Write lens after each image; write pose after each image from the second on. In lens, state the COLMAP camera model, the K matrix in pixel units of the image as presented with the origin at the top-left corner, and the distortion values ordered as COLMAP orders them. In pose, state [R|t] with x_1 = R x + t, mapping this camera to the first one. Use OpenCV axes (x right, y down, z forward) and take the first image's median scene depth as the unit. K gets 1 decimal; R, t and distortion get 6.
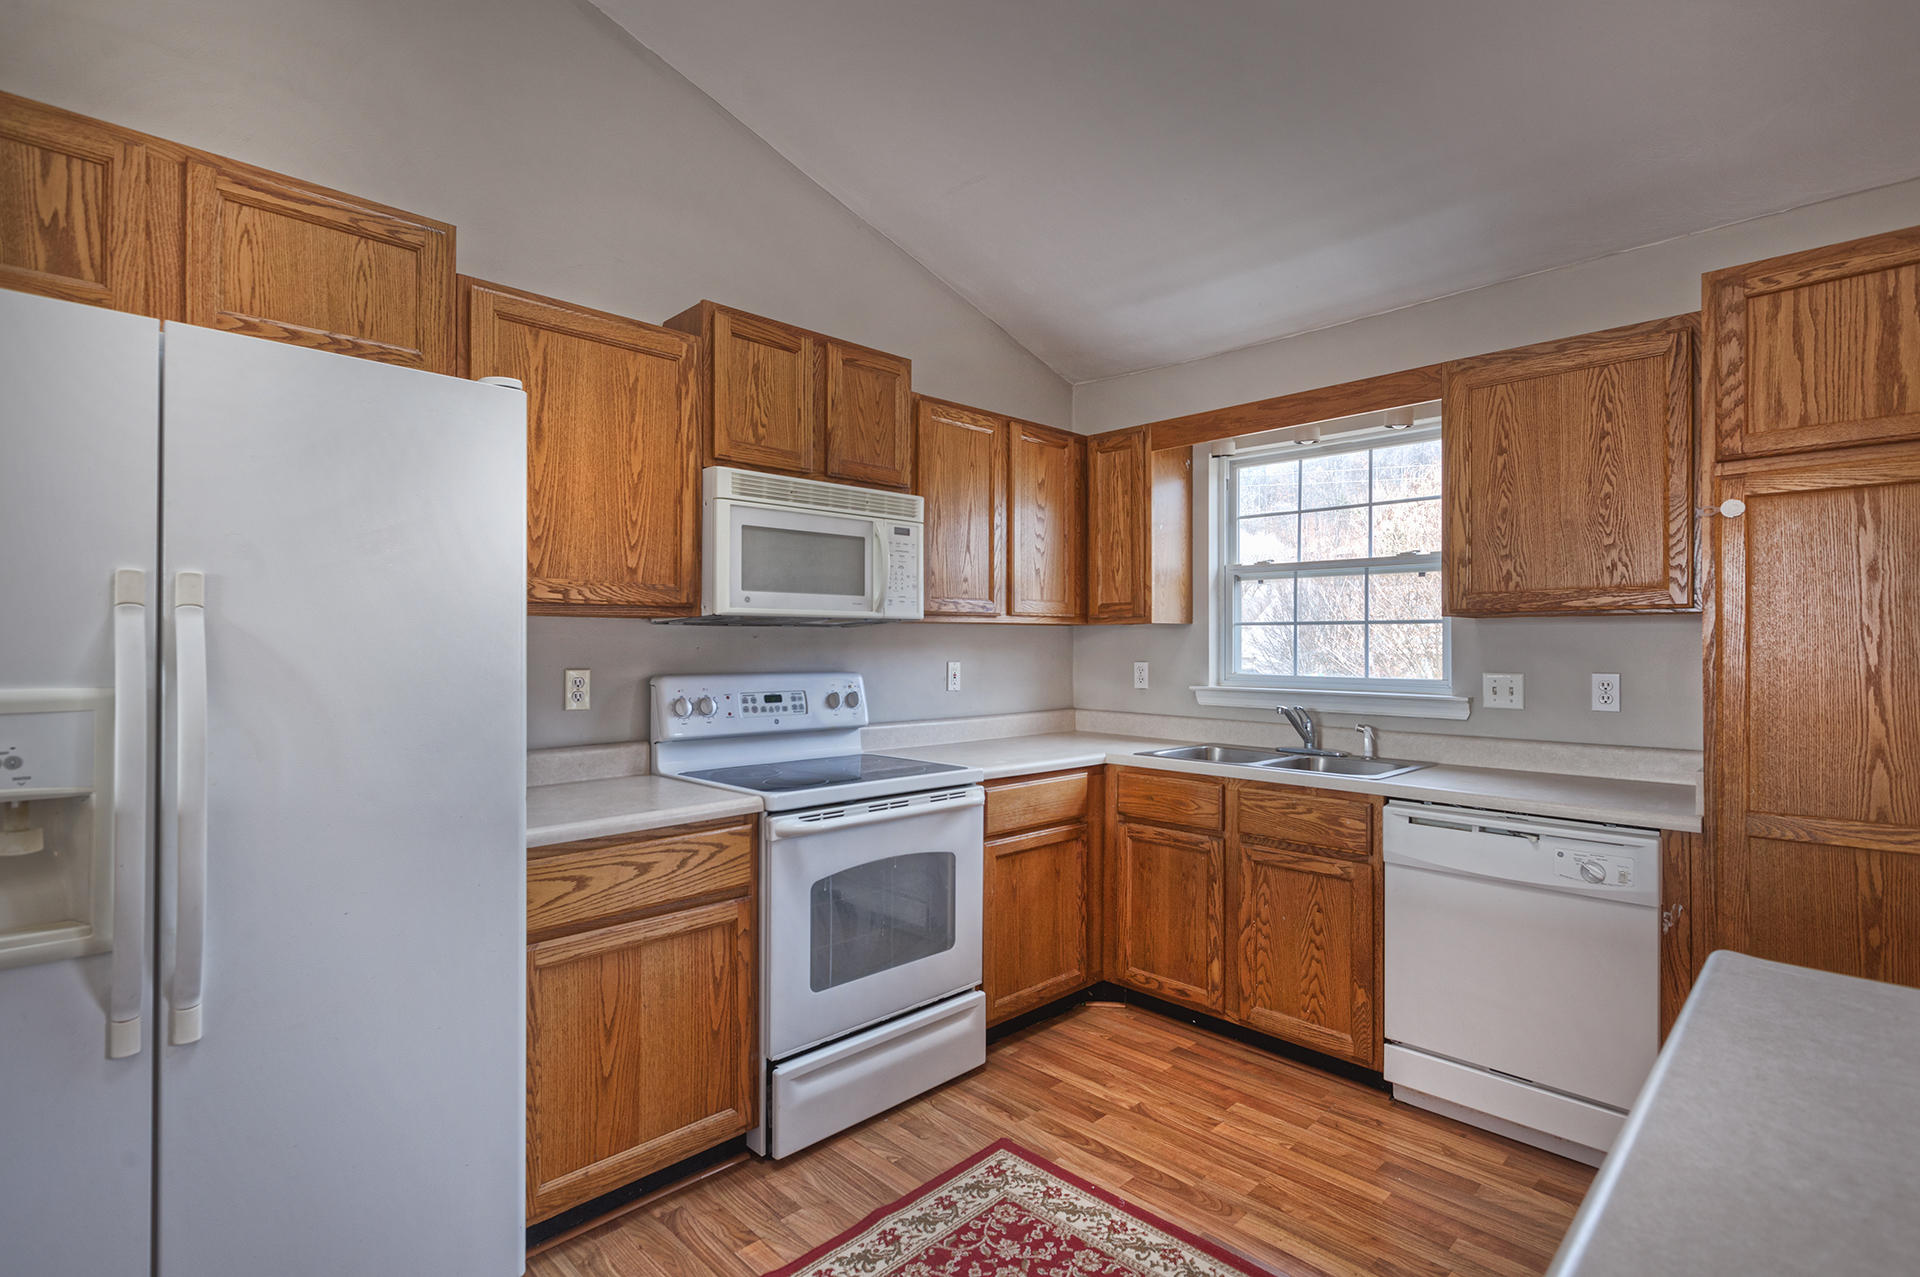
lens RADIAL K [[885.9, 0, 949.9], [0, 885.9, 639.8], [0, 0, 1]] dist [-0.001224, -0.001107]
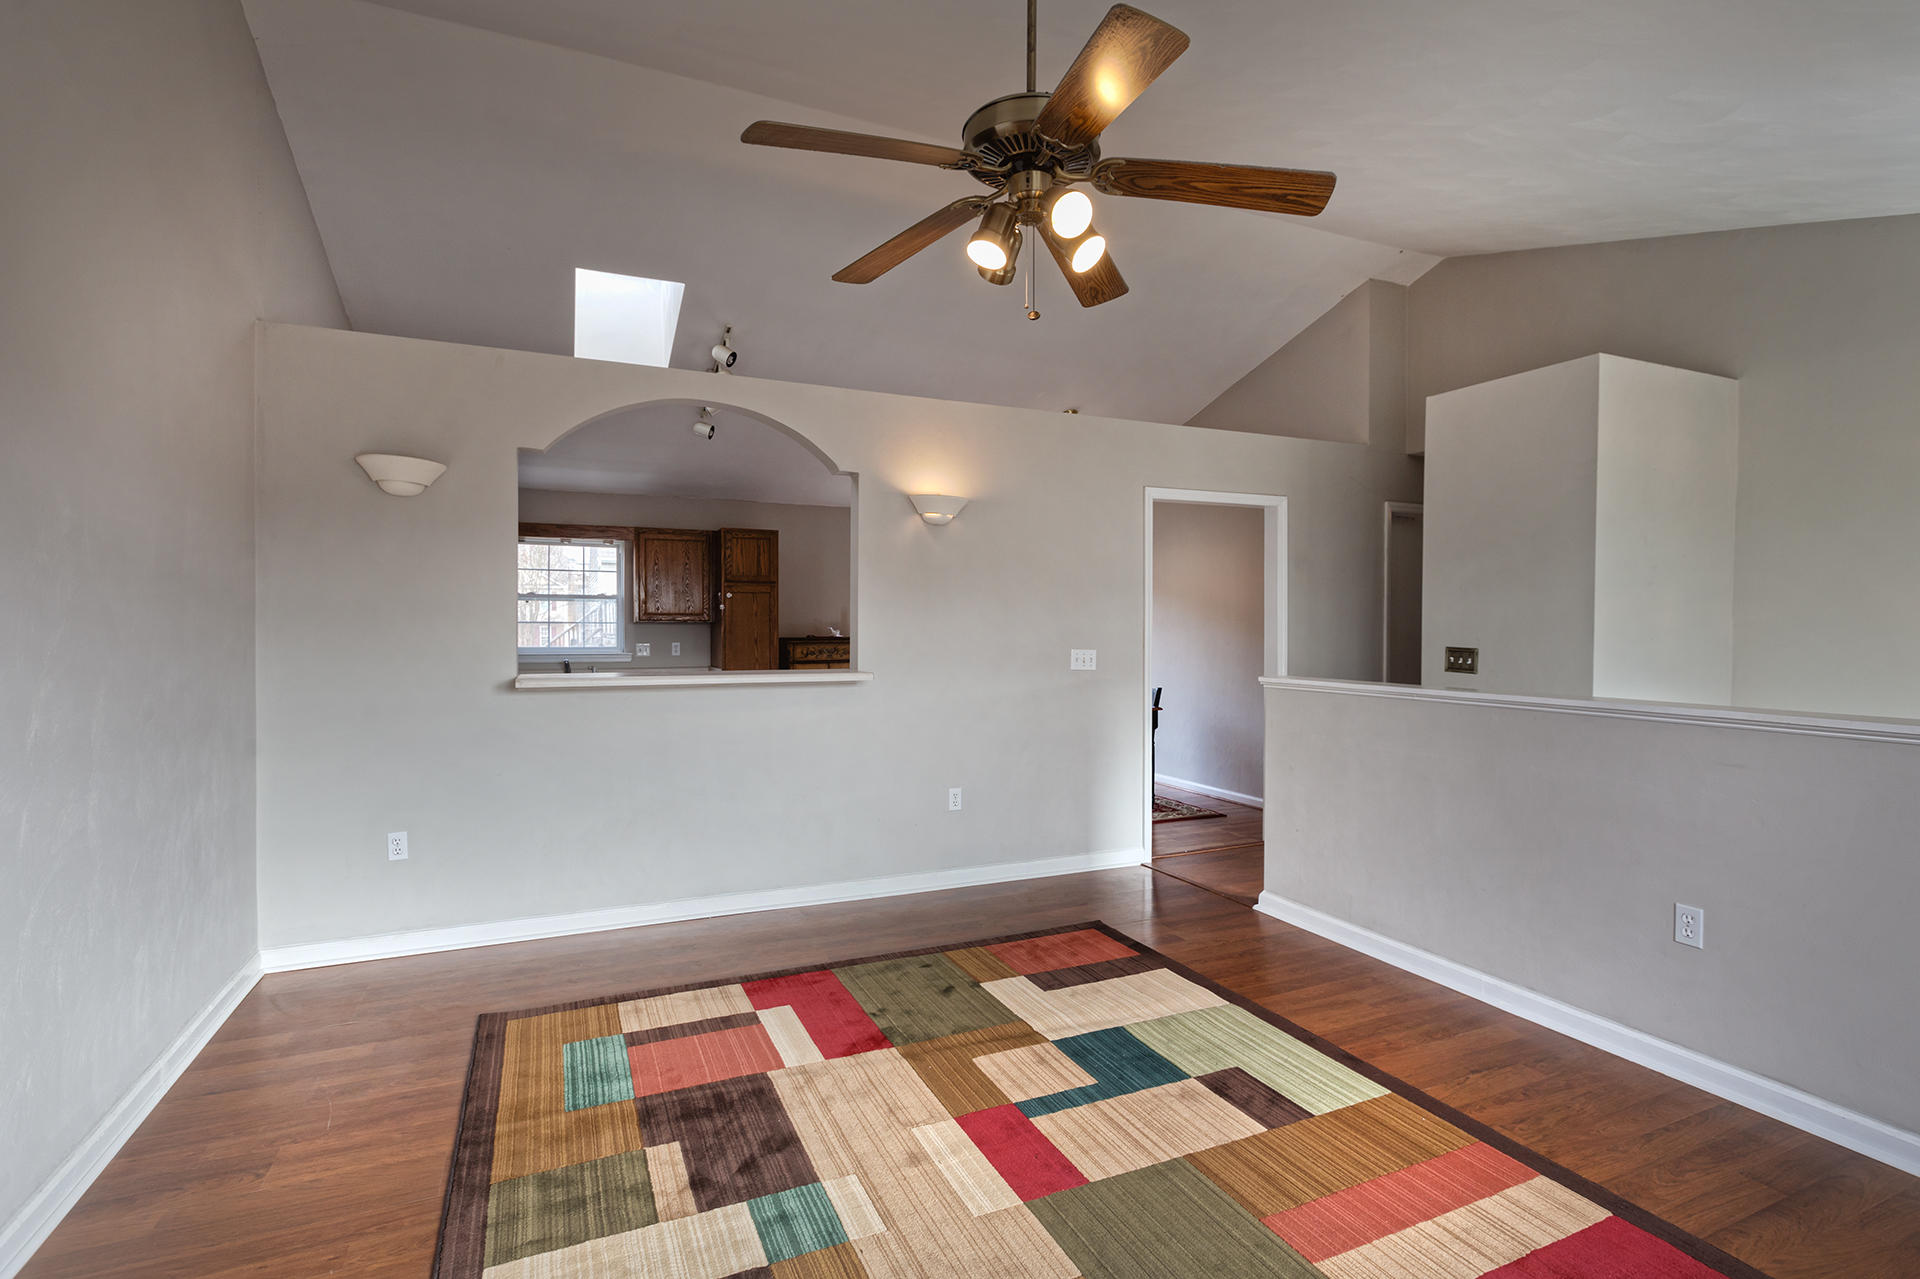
lens RADIAL K [[913.3, 0, 956.3], [0, 913.3, 634.4], [0, 0, 1]] dist [0.000322, -0.001615]
pose [[0.343377, -0.012196, 0.939119, -2.002930], [-0.003667, 0.999891, 0.014326, -0.037903], [-0.939191, -0.008362, 0.343294, -1.009979]]
